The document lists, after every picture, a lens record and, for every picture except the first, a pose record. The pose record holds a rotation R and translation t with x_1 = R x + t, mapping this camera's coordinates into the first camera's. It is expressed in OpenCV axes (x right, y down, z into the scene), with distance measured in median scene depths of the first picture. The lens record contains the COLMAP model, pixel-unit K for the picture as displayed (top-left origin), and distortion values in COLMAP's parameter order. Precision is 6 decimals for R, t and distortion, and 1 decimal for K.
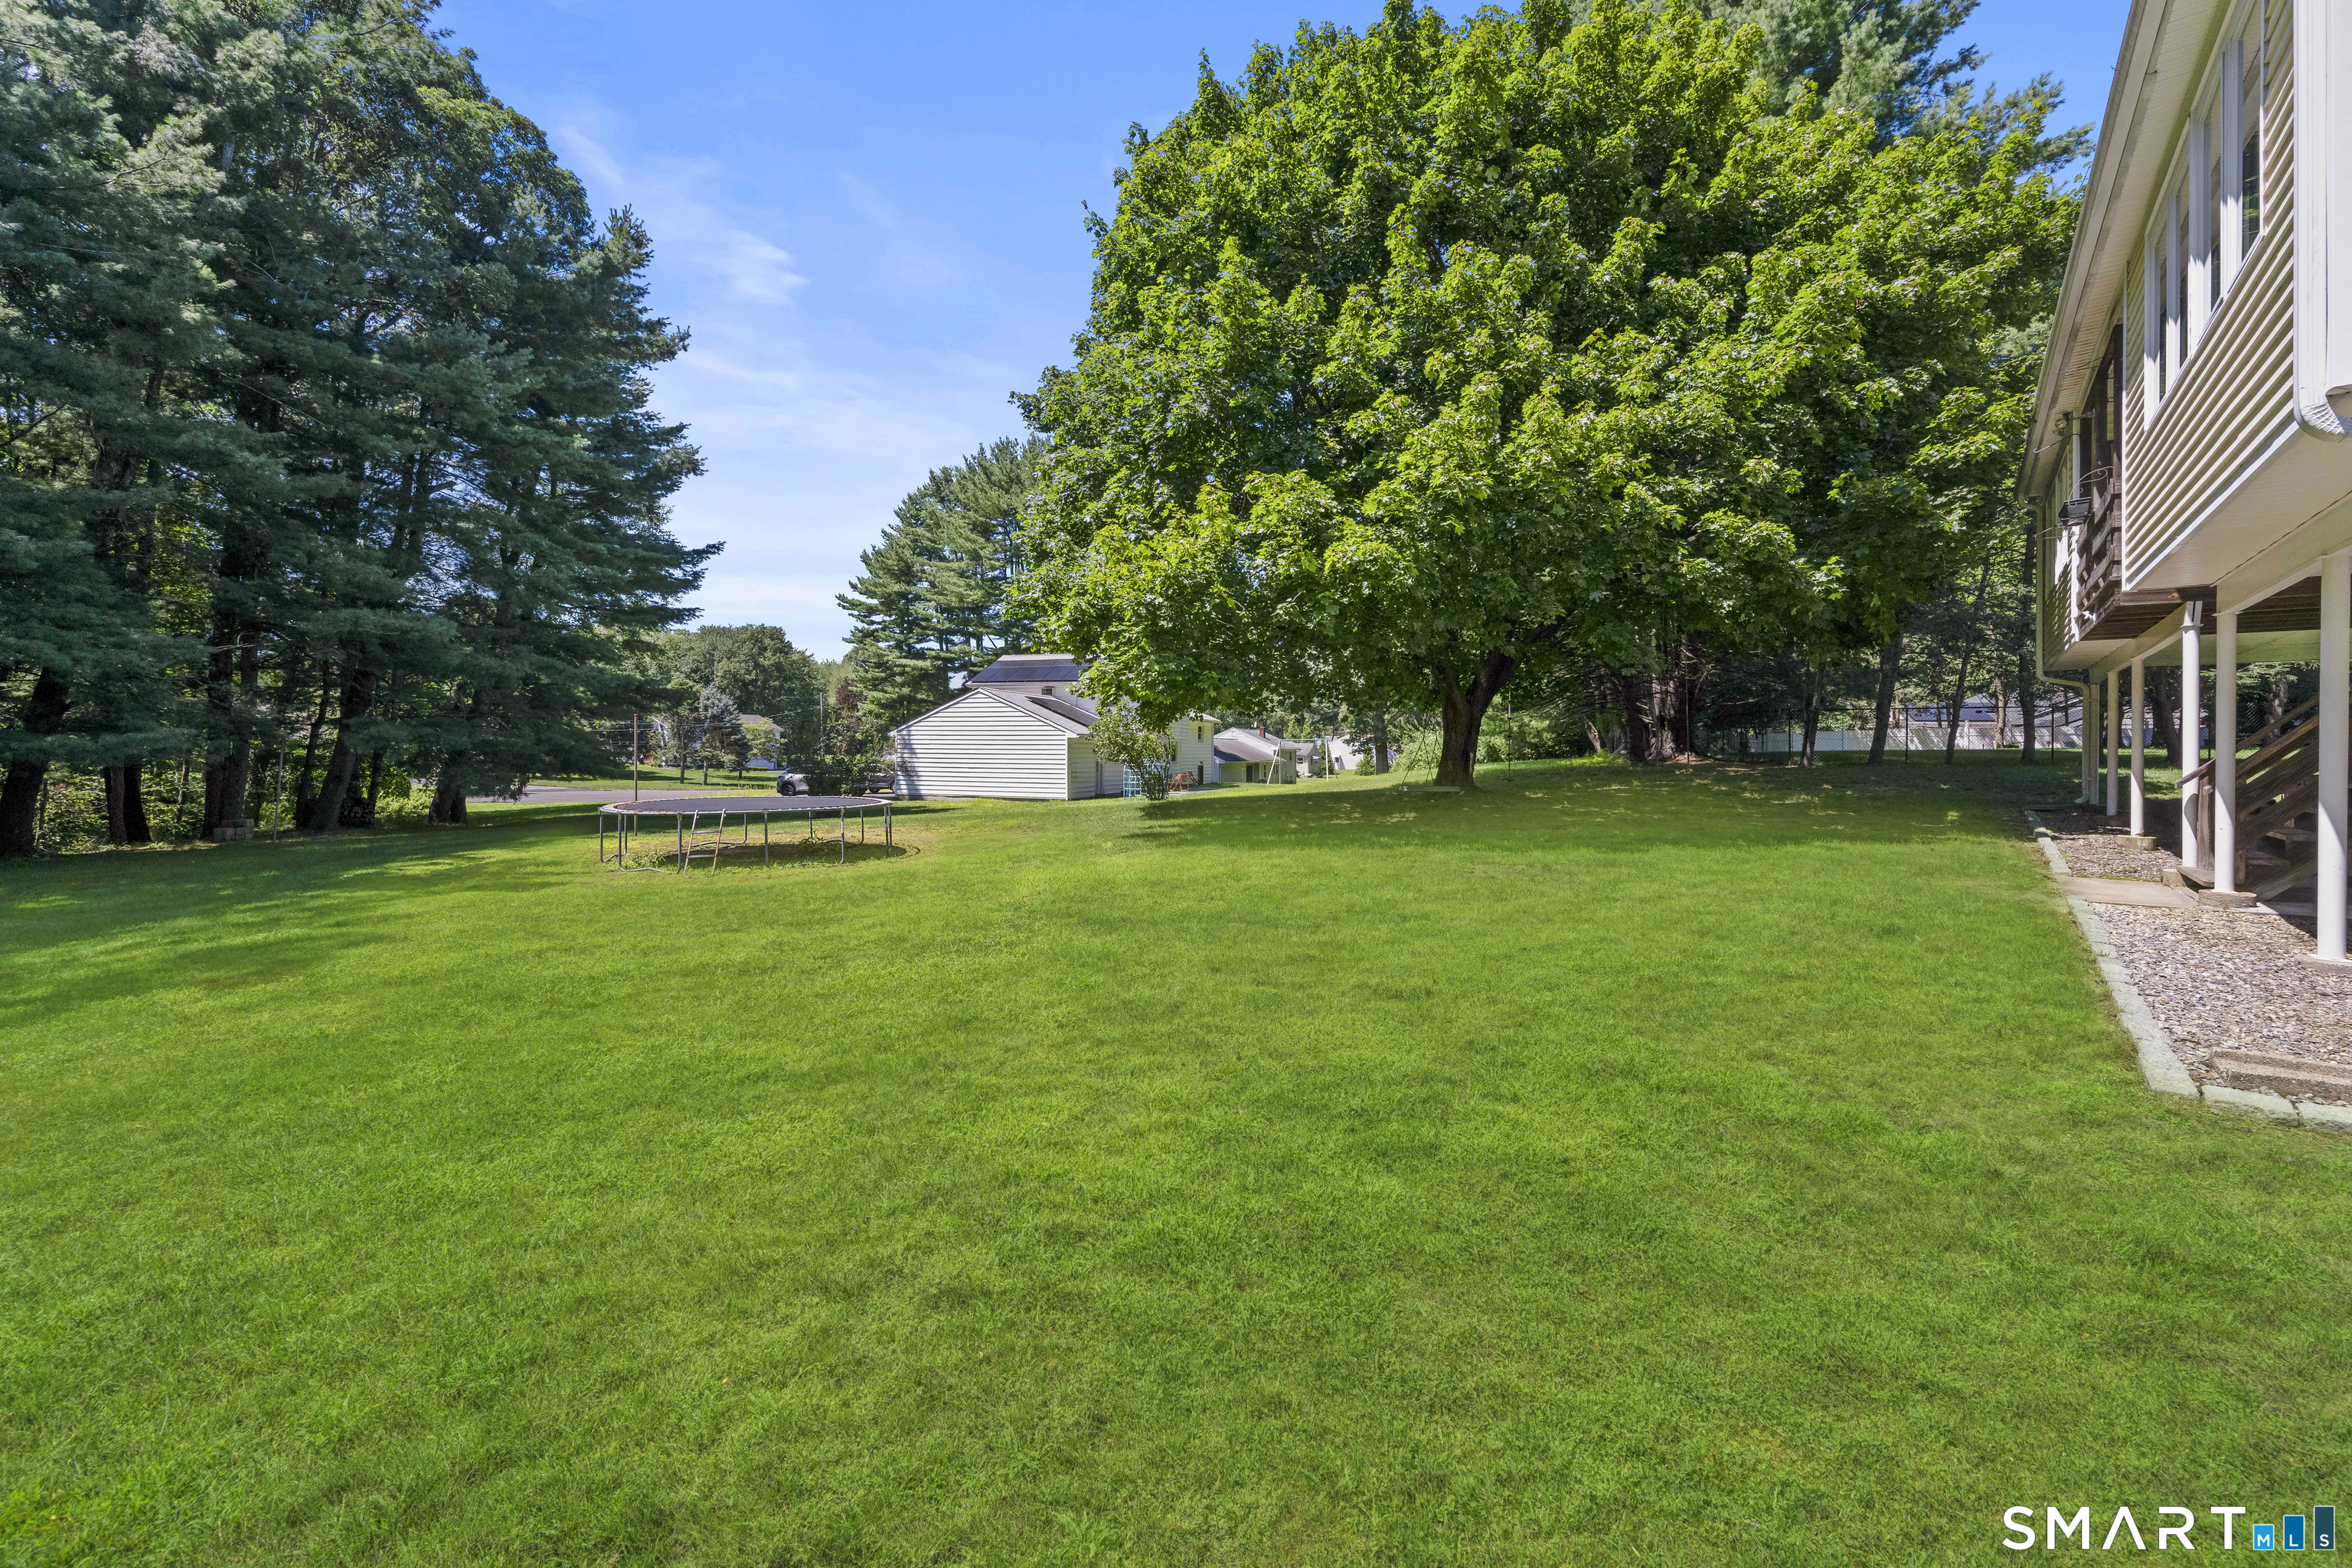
lens RADIAL K [[942.3, 0, 1191.8], [0, 942.3, 763.8], [0, 0, 1]] dist [-0.002241, -0.000080]
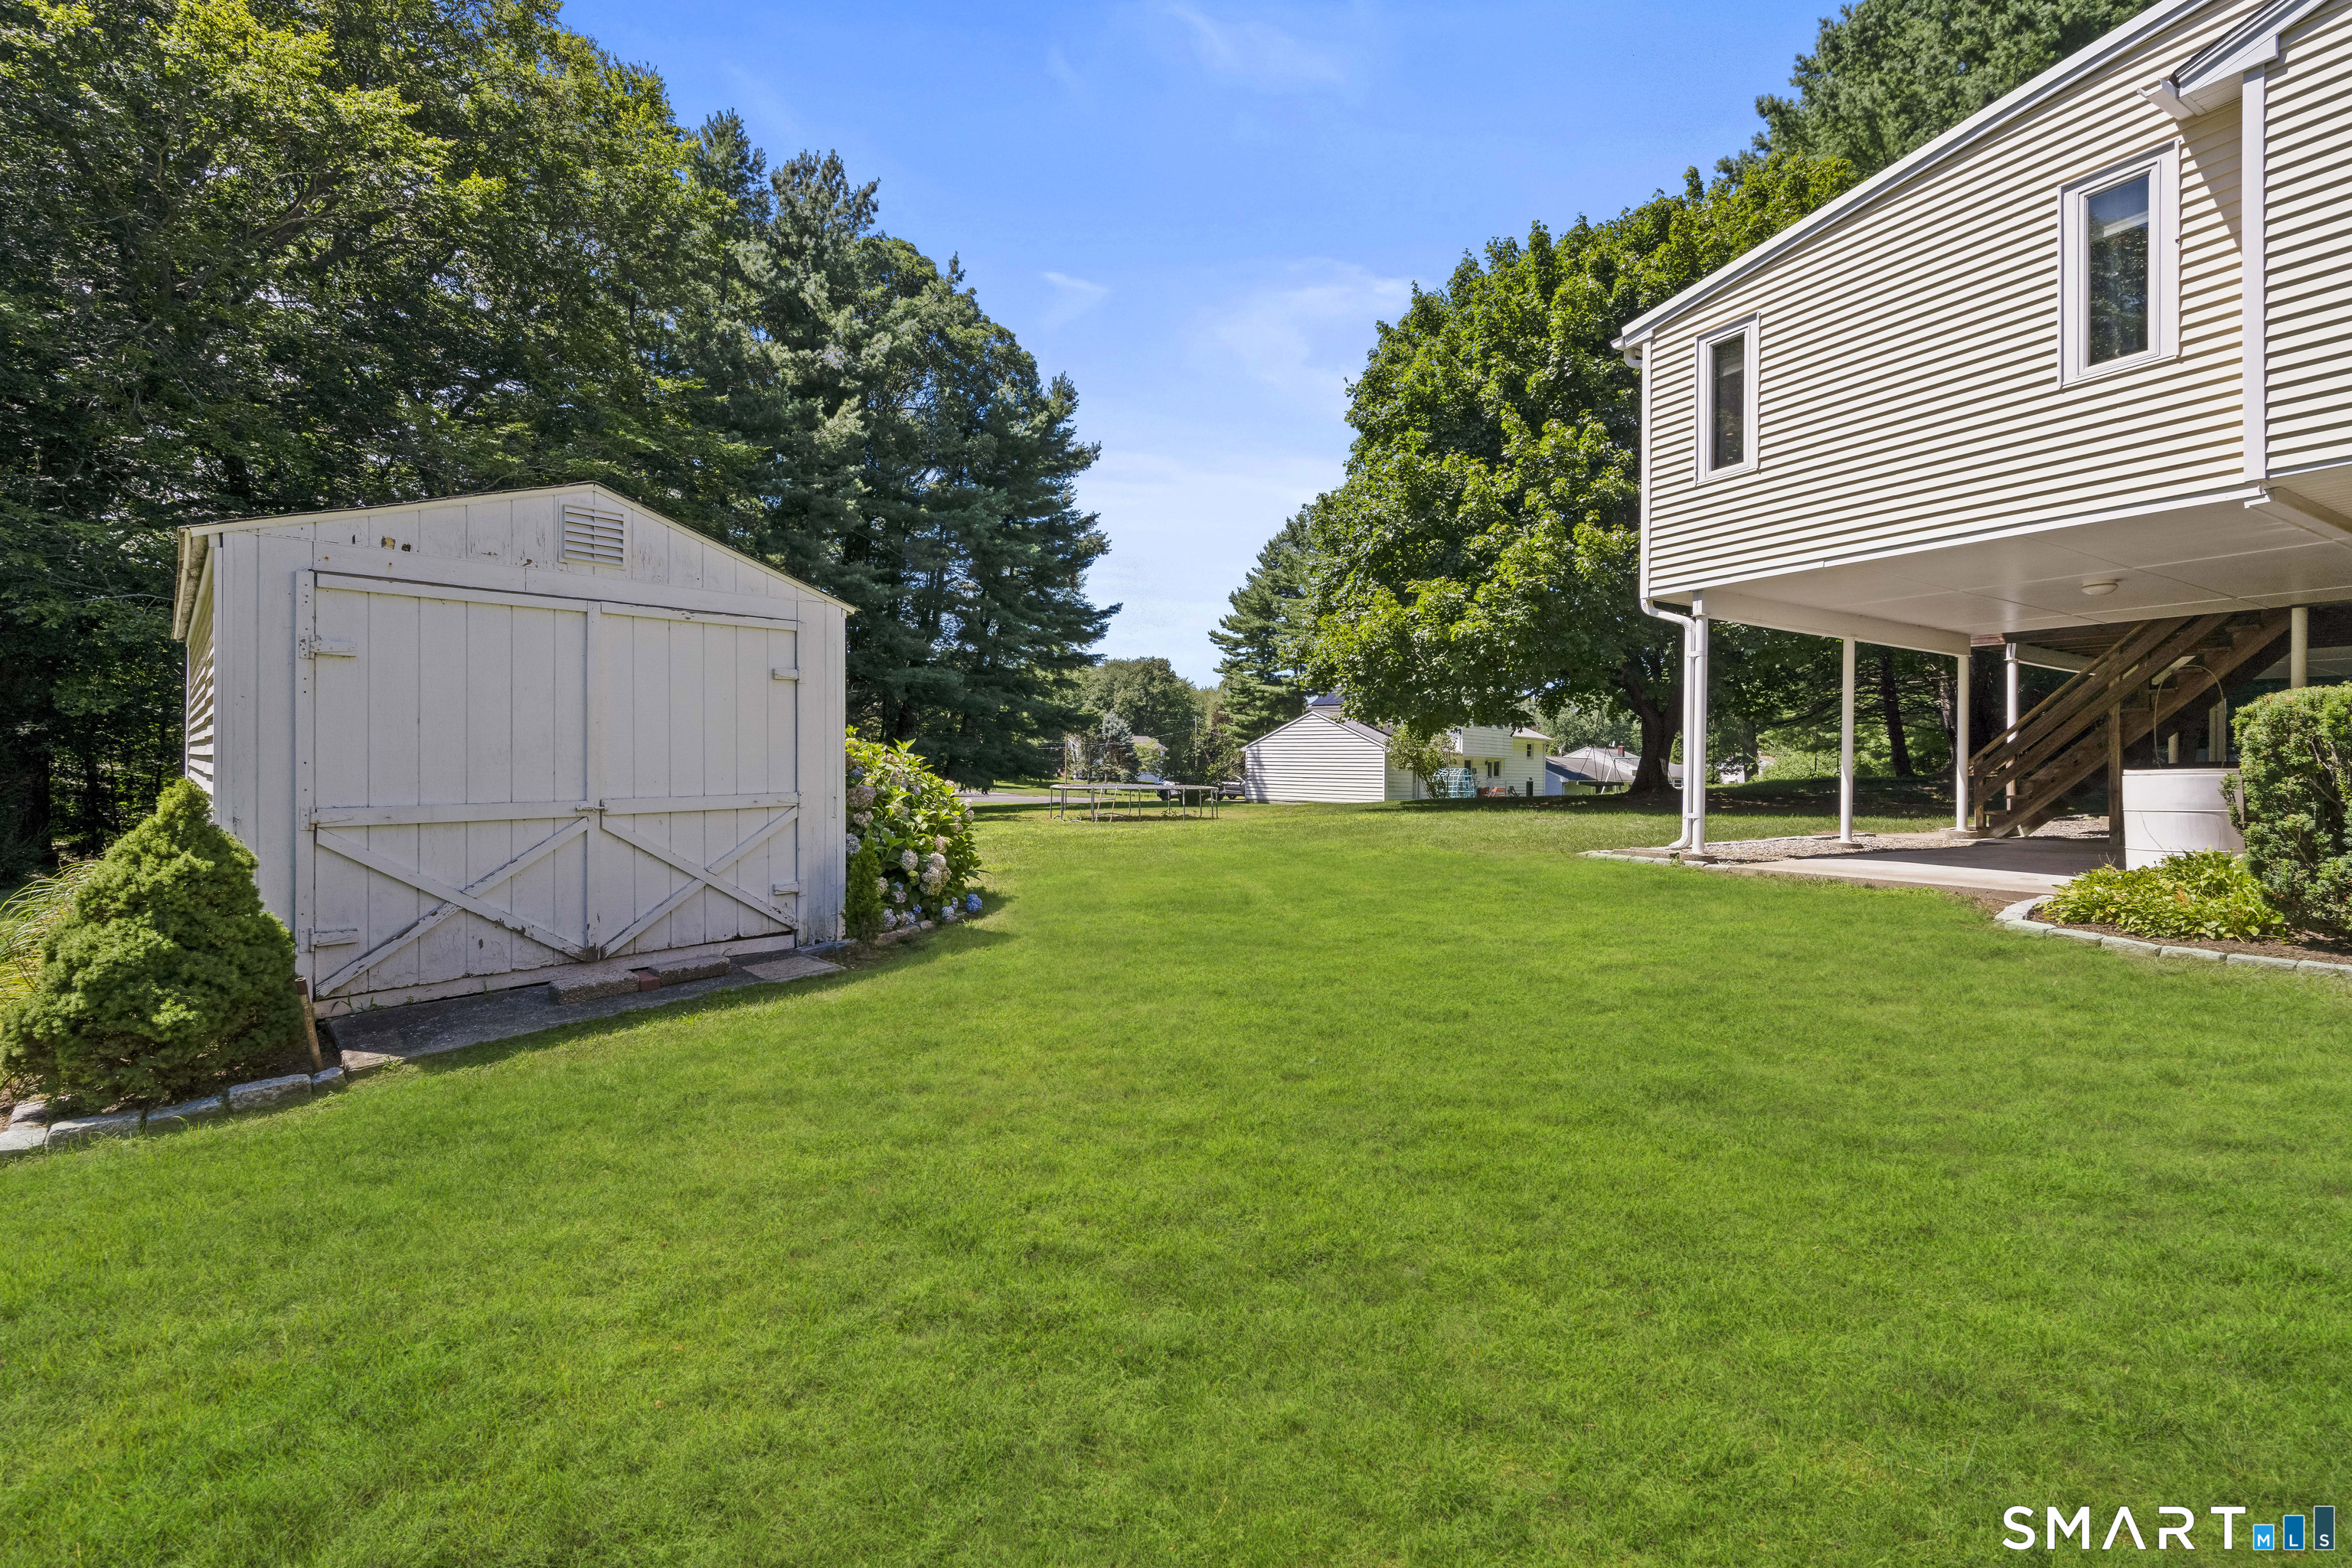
lens RADIAL K [[942.3, 0, 1180.4], [0, 942.3, 784.2], [0, 0, 1]] dist [-0.002241, -0.000080]
pose [[0.921768, 0.015020, -0.387451, 0.084167], [-0.015119, 0.999882, 0.002792, 0.011743], [0.387447, 0.003284, 0.921886, -0.164343]]
